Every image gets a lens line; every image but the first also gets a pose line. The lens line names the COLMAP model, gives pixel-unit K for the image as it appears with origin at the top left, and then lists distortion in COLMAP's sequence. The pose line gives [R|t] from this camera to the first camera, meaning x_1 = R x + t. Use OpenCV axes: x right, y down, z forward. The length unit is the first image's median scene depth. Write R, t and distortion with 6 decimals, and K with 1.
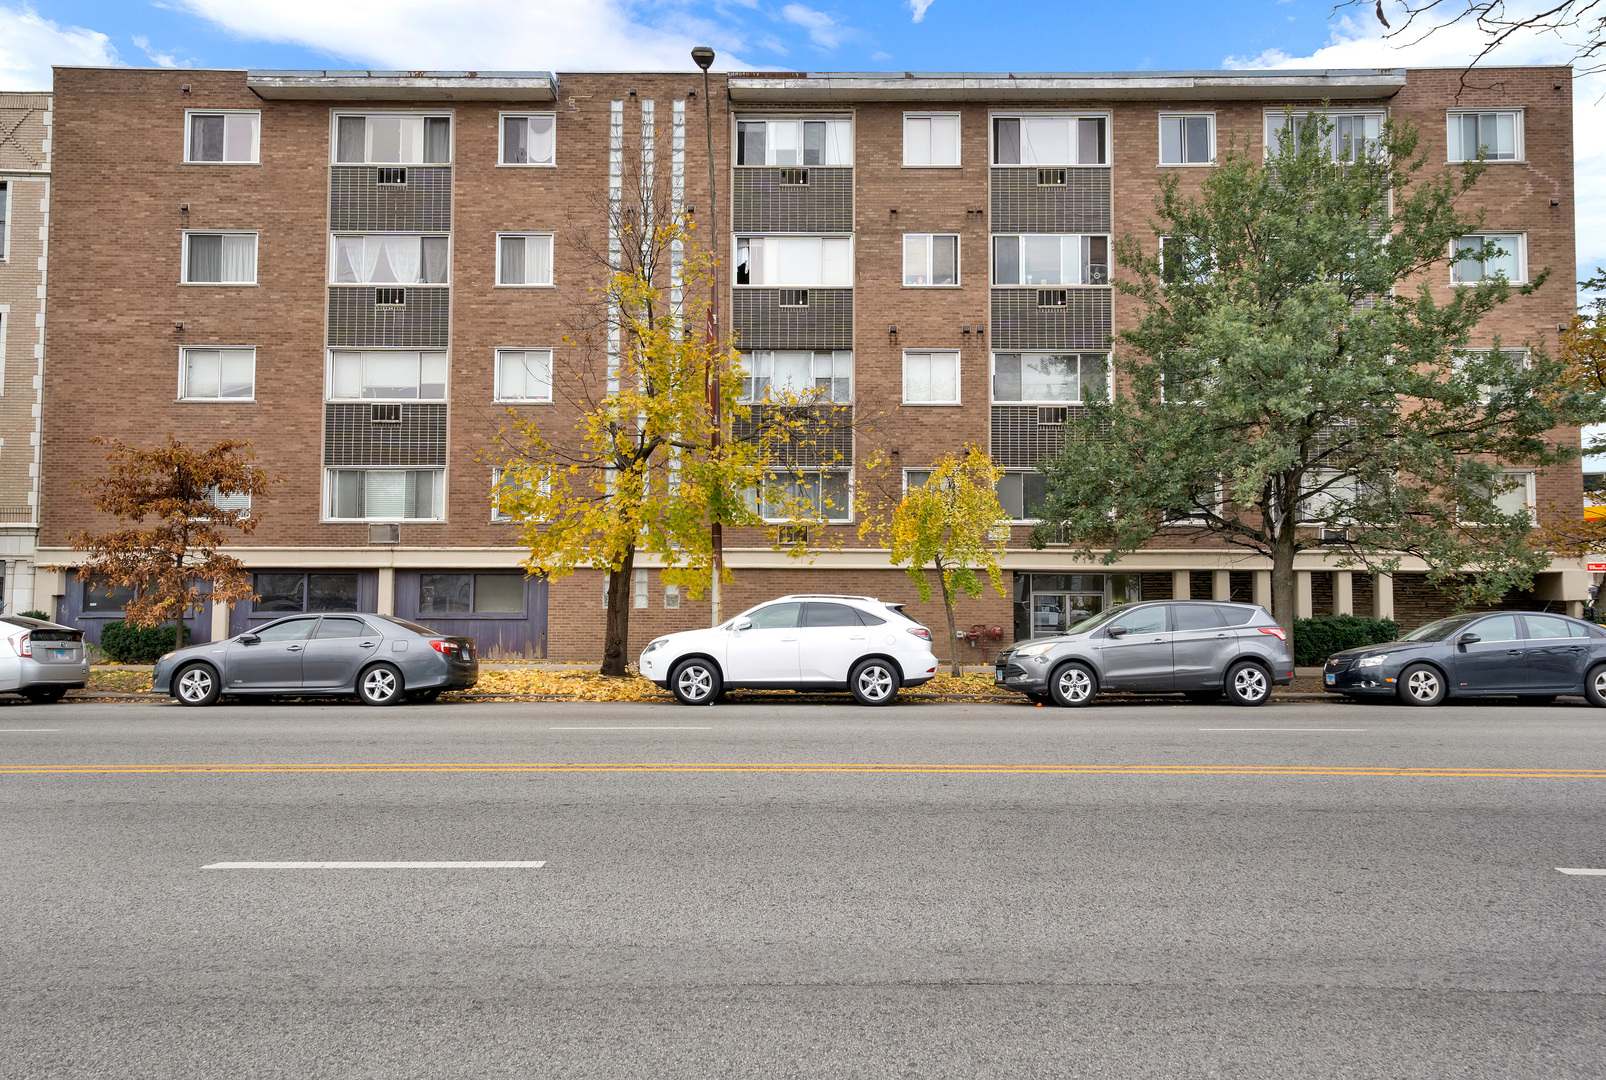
lens RADIAL K [[977.2, 0, 803.0], [0, 977.2, 540.0], [0, 0, 1]] dist [0.000263, -0.000064]
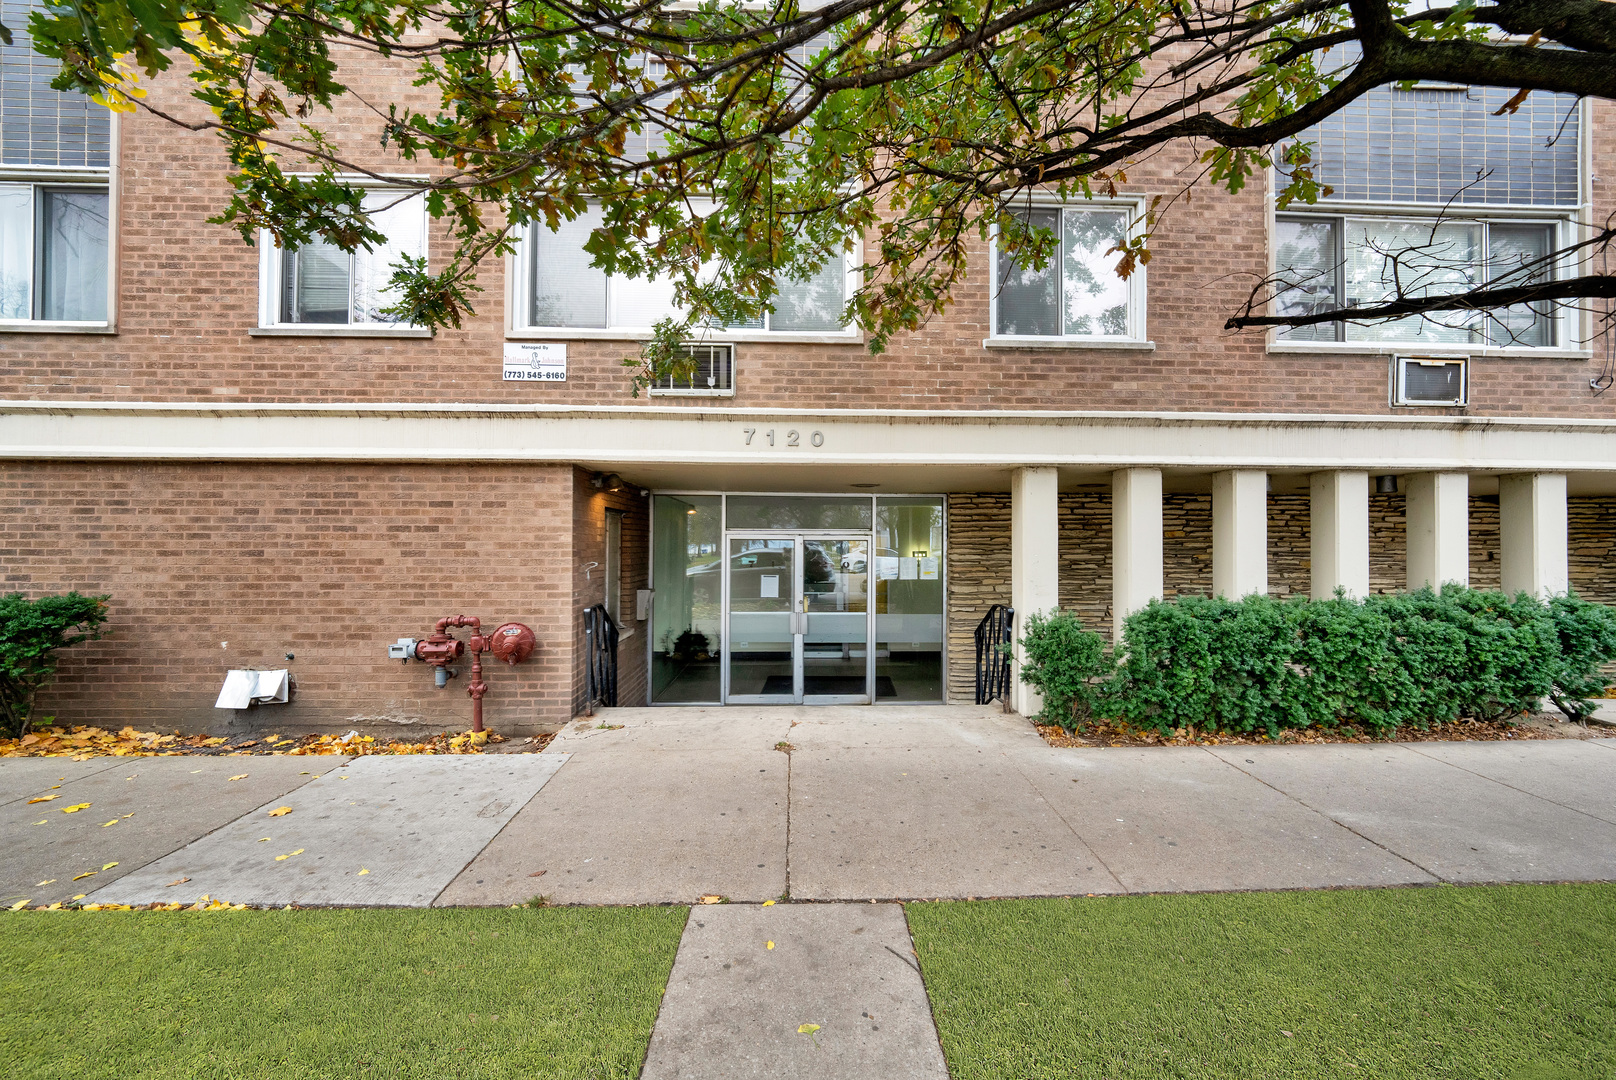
lens RADIAL K [[598.3, 0, 808.0], [0, 598.3, 540.0], [0, 0, 1]] dist [-0.015523, -0.000245]
pose [[0.998917, -0.002161, 0.046470, 0.290557], [-0.000052, 0.998868, 0.047566, 0.048032], [-0.046520, -0.047517, 0.997787, 0.778449]]
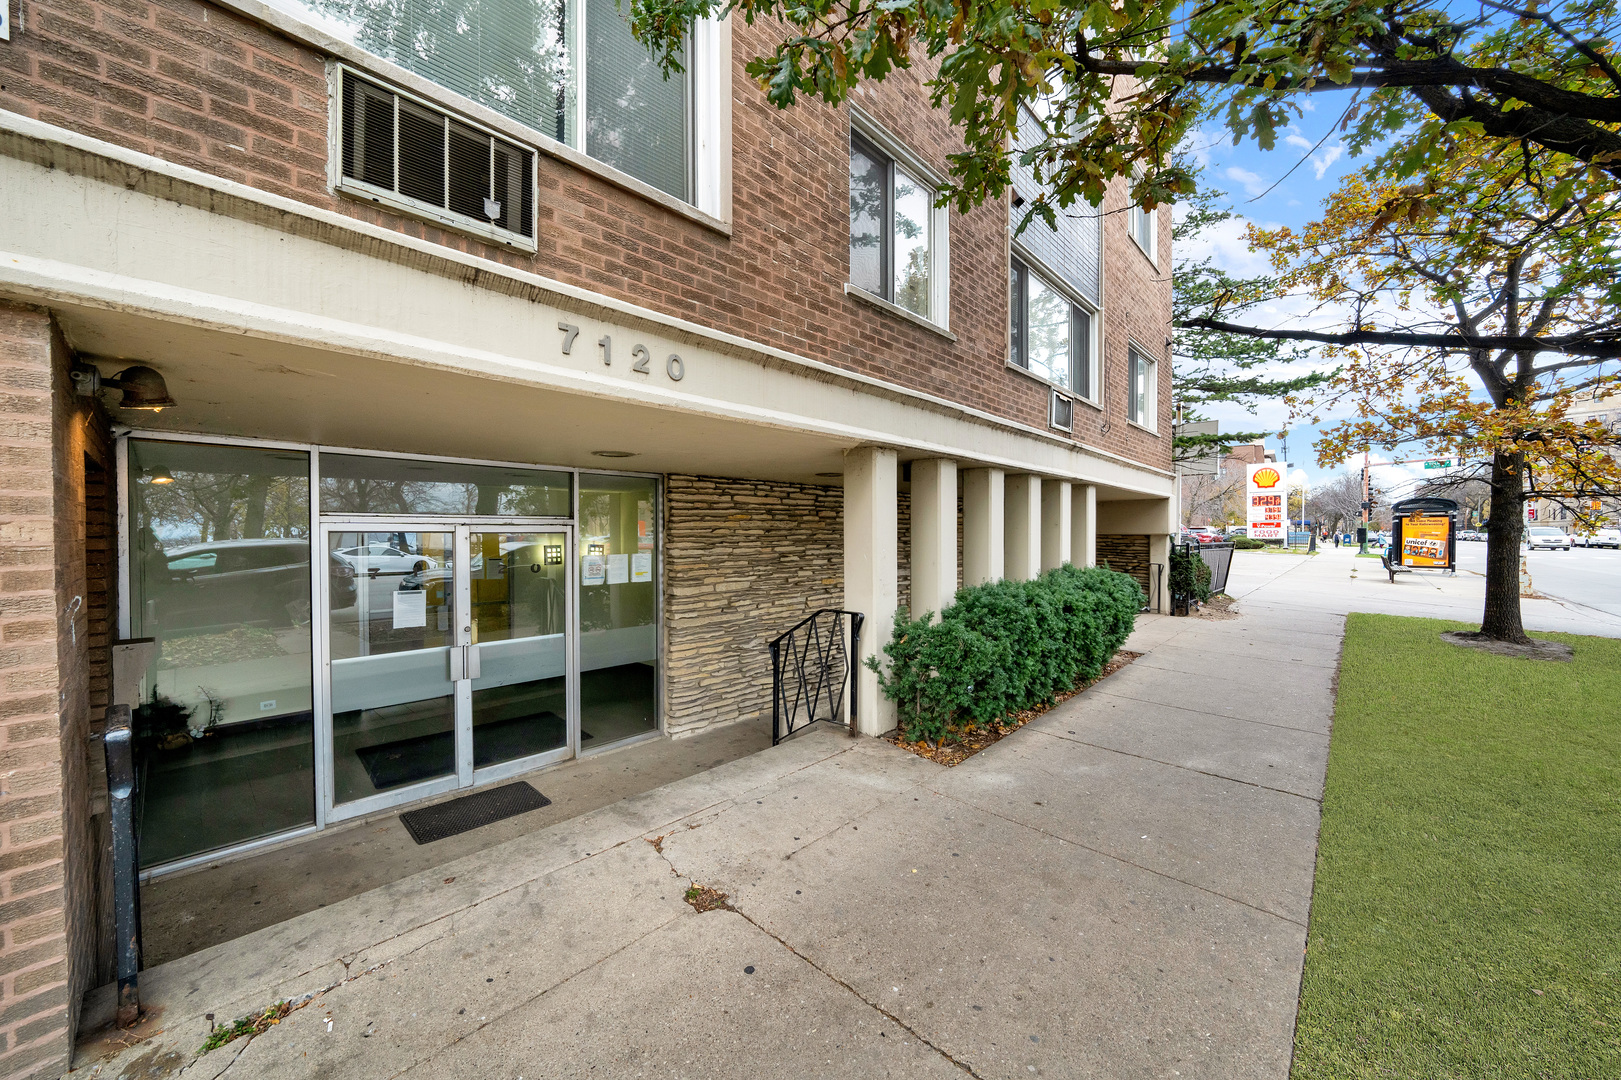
lens RADIAL K [[600.2, 0, 810.5], [0, 600.2, 540.0], [0, 0, 1]] dist [-0.015523, -0.000245]
pose [[0.681480, -0.014568, 0.731692, 0.225566], [-0.032007, 0.998252, 0.049687, 0.052437], [-0.731137, -0.057280, 0.679822, 0.883826]]
